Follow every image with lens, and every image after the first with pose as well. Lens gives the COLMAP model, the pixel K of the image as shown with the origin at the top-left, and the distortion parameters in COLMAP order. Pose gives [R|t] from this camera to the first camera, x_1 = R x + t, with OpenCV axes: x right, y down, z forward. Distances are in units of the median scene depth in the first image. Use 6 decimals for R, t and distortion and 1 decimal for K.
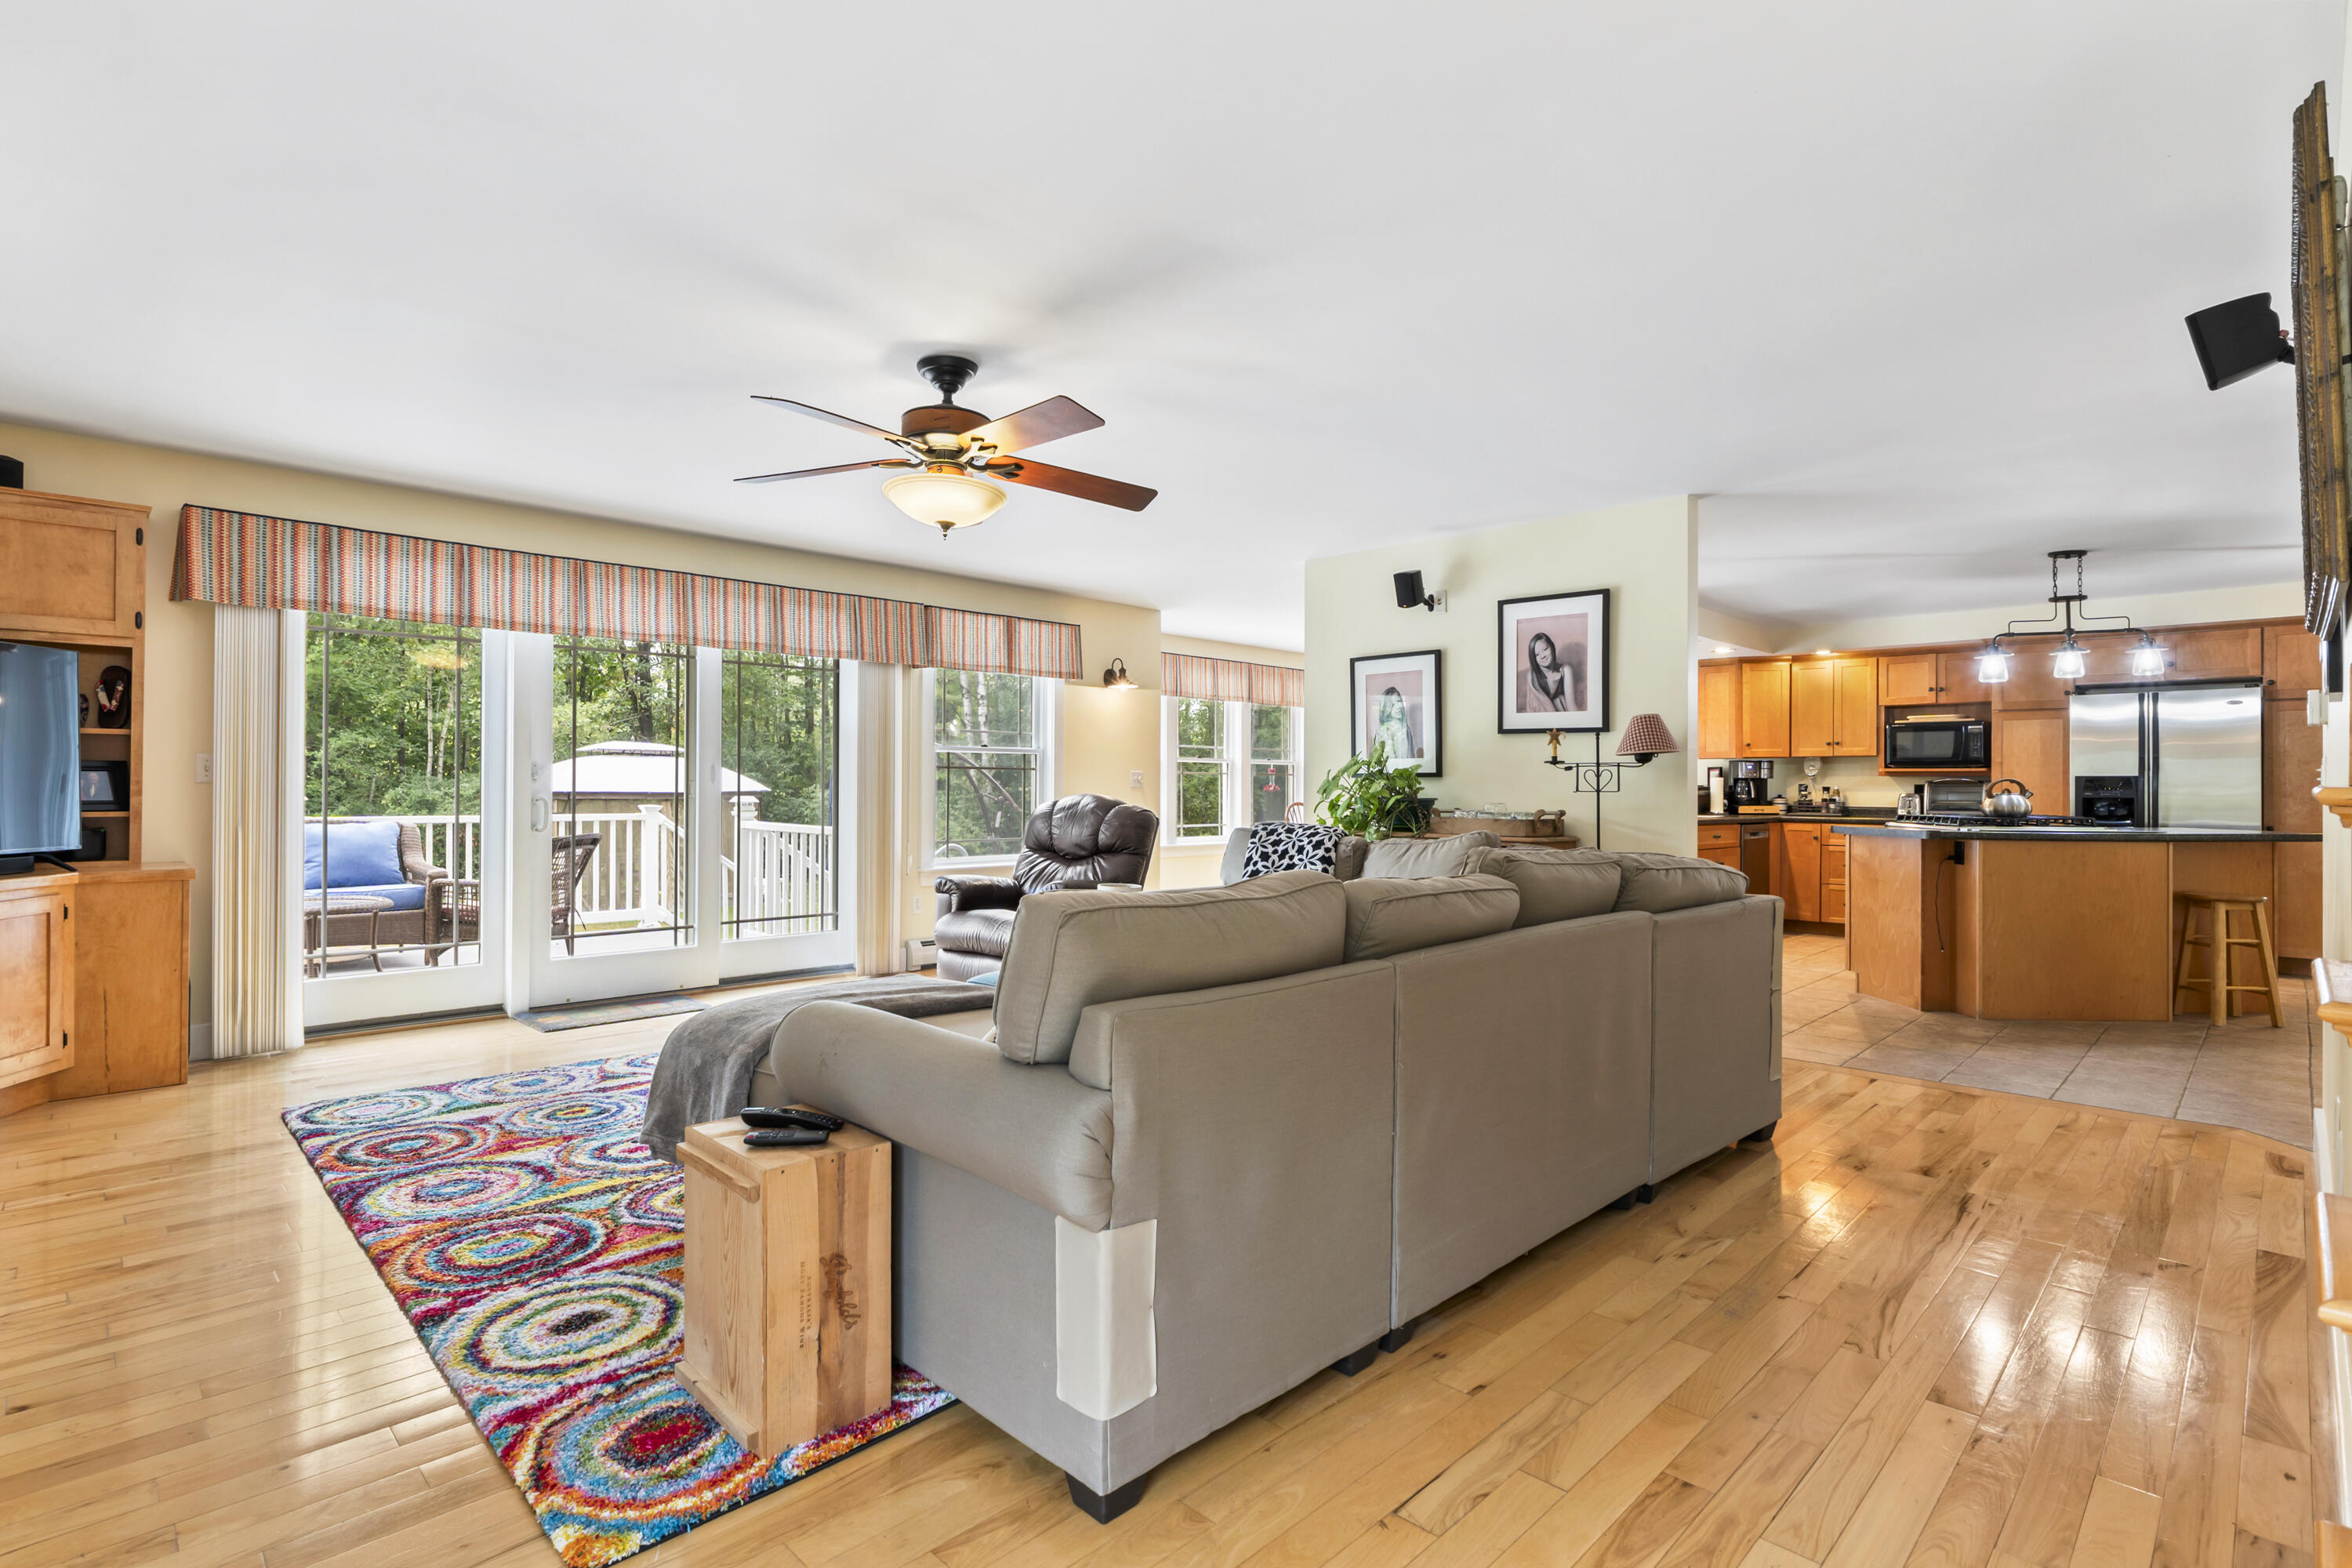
lens RADIAL K [[1131.6, 0, 1175.5], [0, 1131.6, 783.8], [0, 0, 1]] dist [-0.002713, -0.000204]
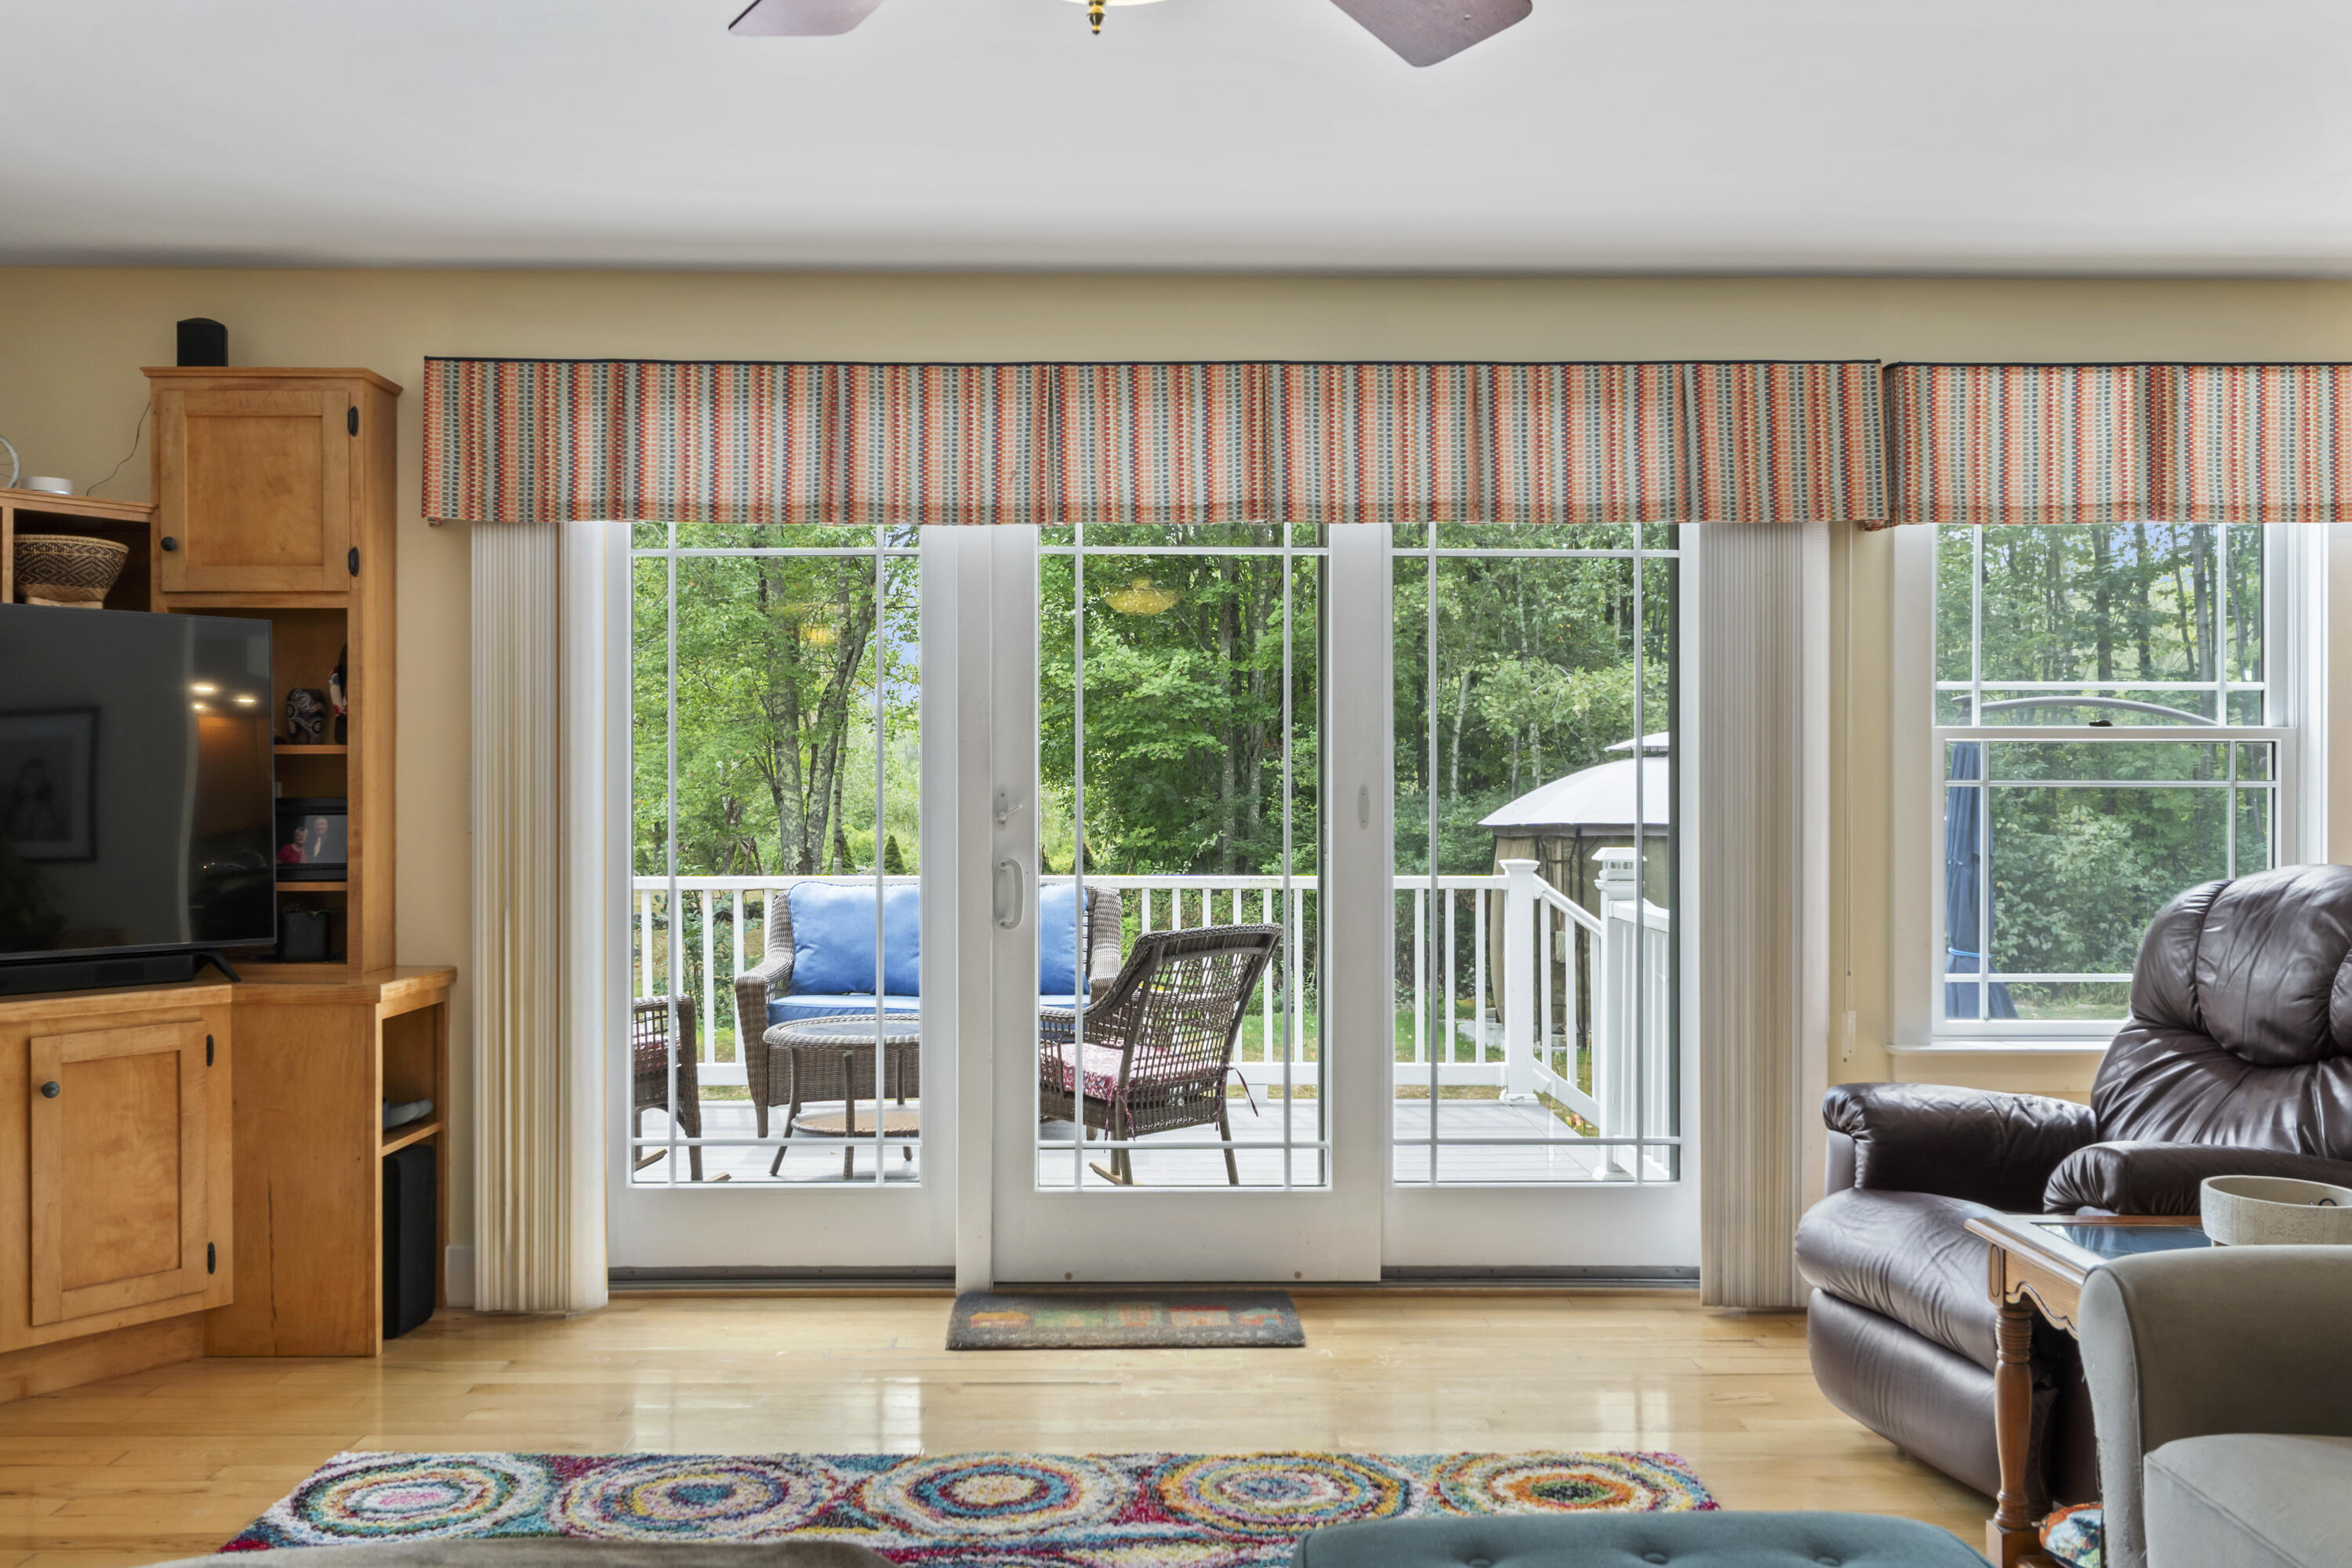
lens RADIAL K [[2053.1, 0, 1167.7], [0, 2053.1, 791.7], [0, 0, 1]] dist [0.002844, -0.003050]
pose [[0.718672, -0.002763, -0.695344, 0.139065], [0.006069, 0.999979, 0.002299, -0.022127], [0.695323, -0.005872, 0.718674, 0.495123]]
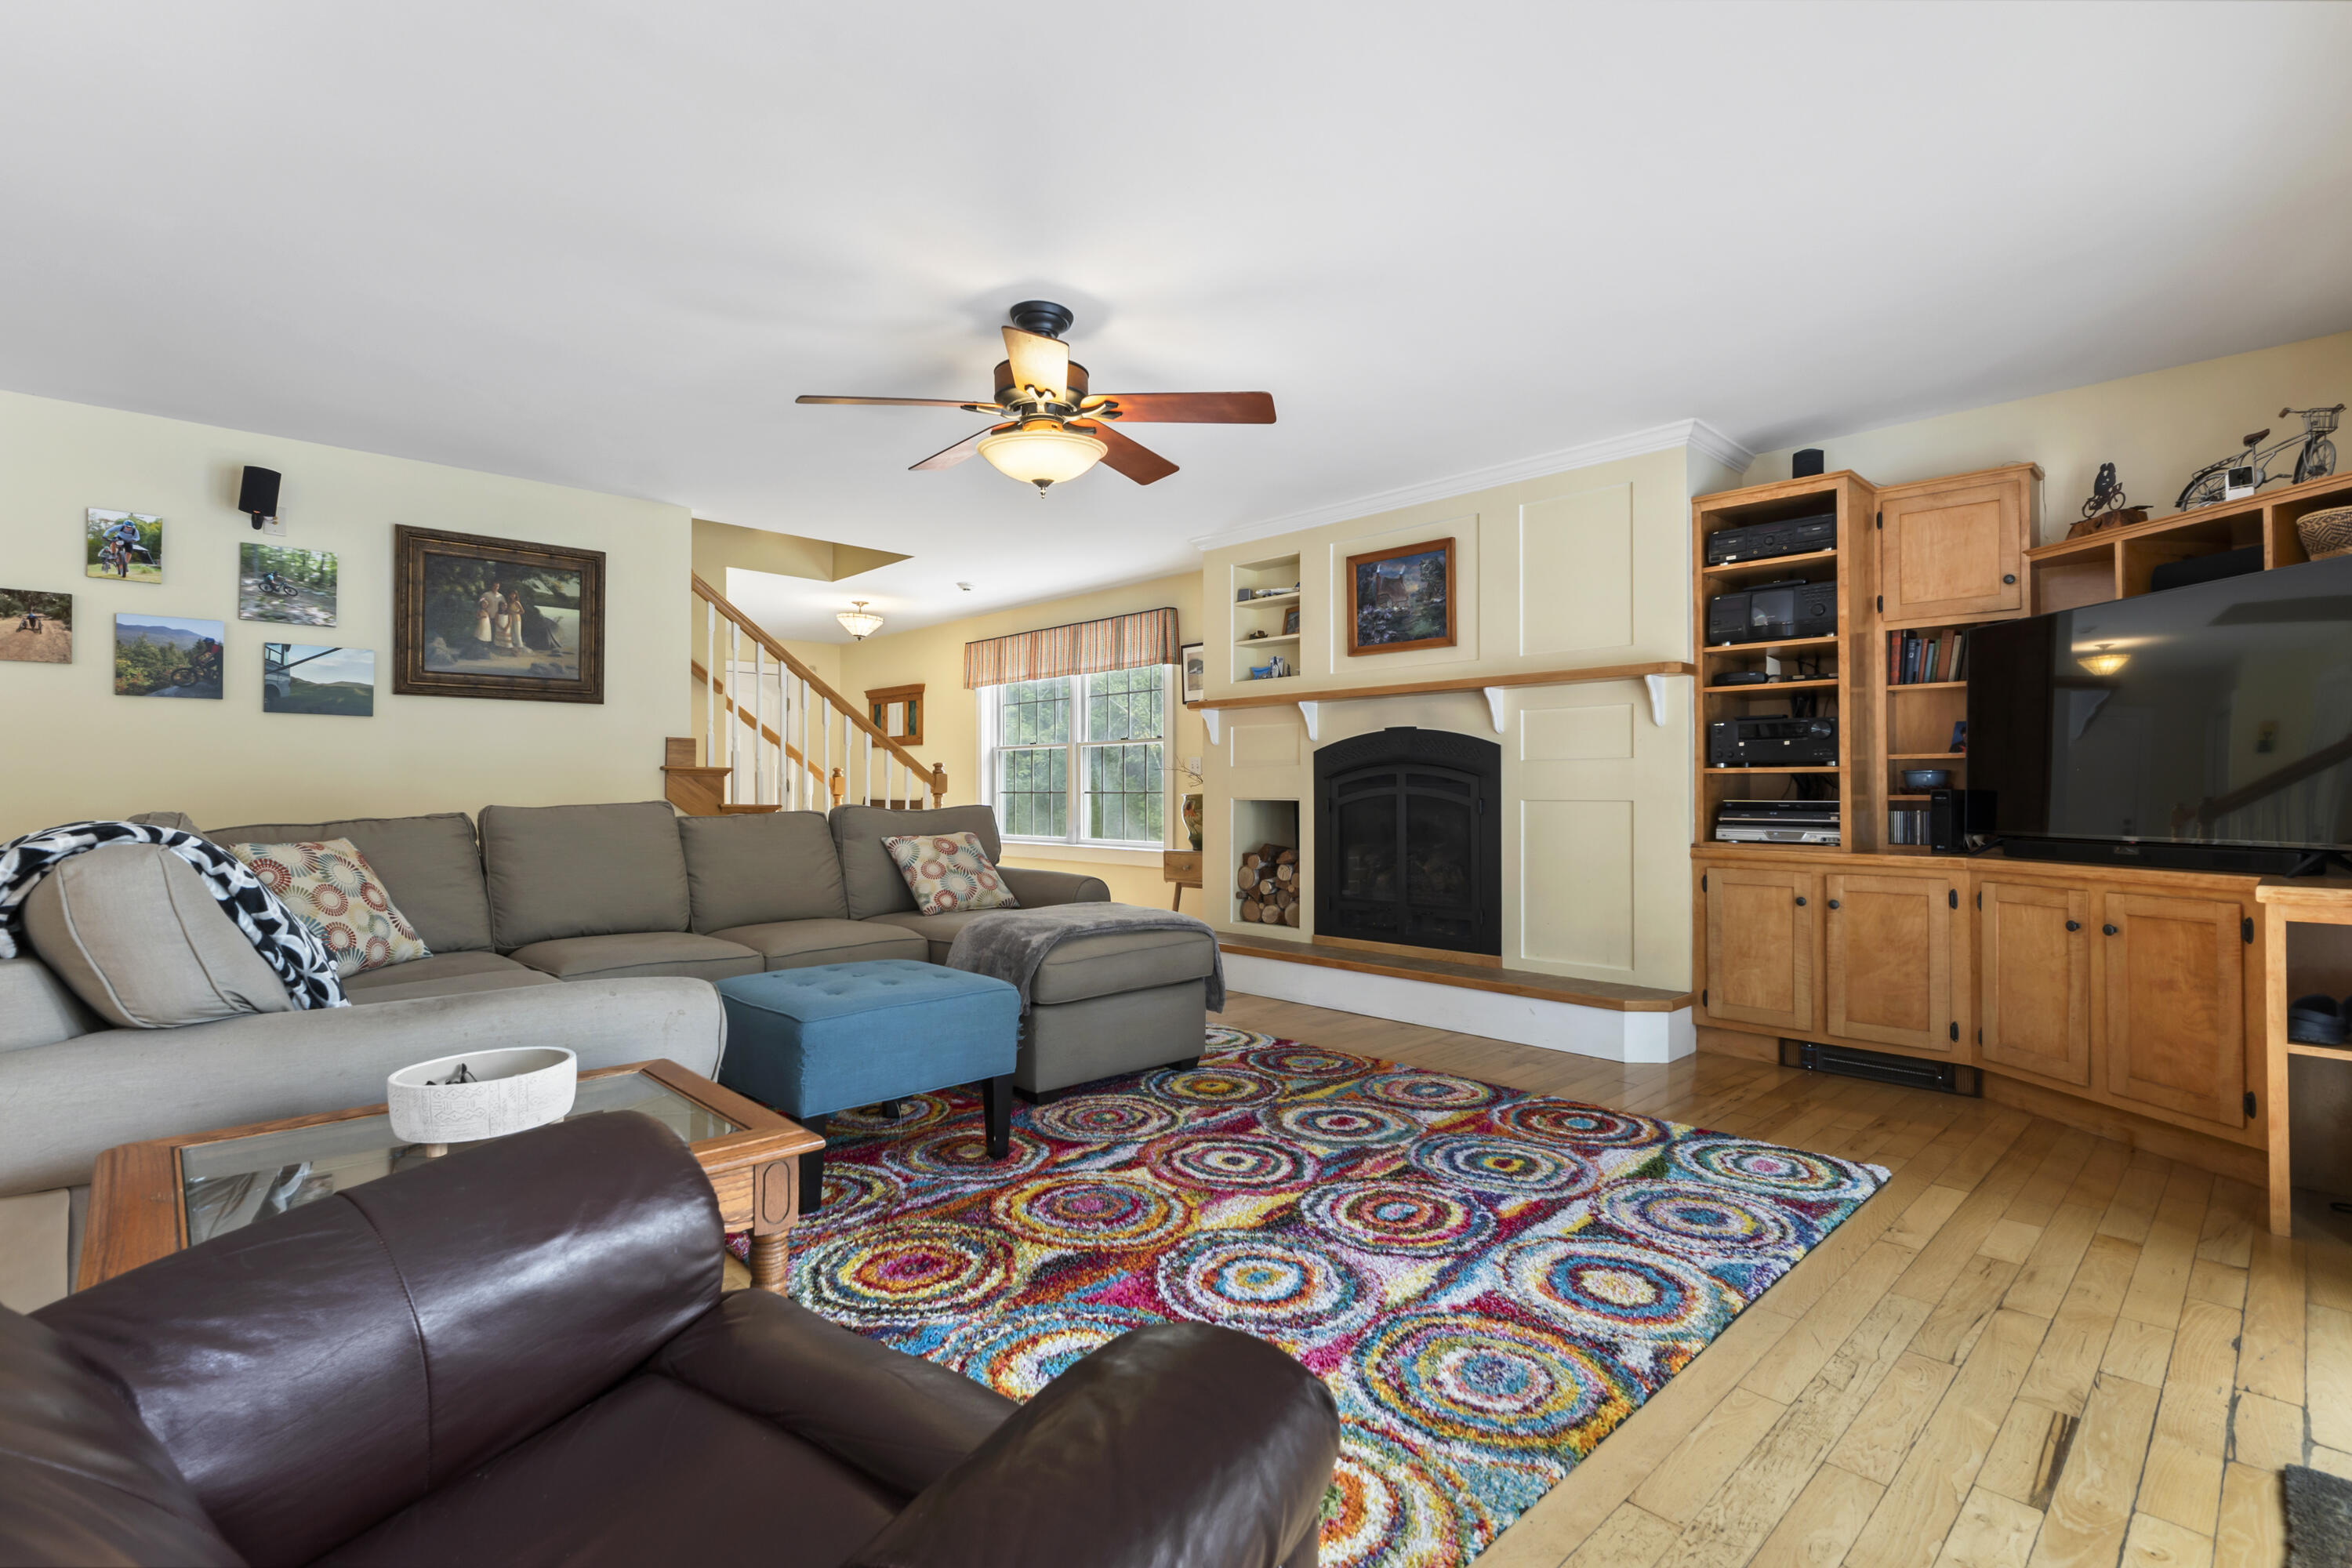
lens RADIAL K [[1104.5, 0, 1166.1], [0, 1104.5, 780.7], [0, 0, 1]] dist [0.003107, 0.000219]
pose [[-0.999799, -0.004603, 0.019498, -0.253840], [-0.004811, 0.999932, -0.010637, 0.023488], [-0.019448, -0.010729, -0.999753, 1.498701]]
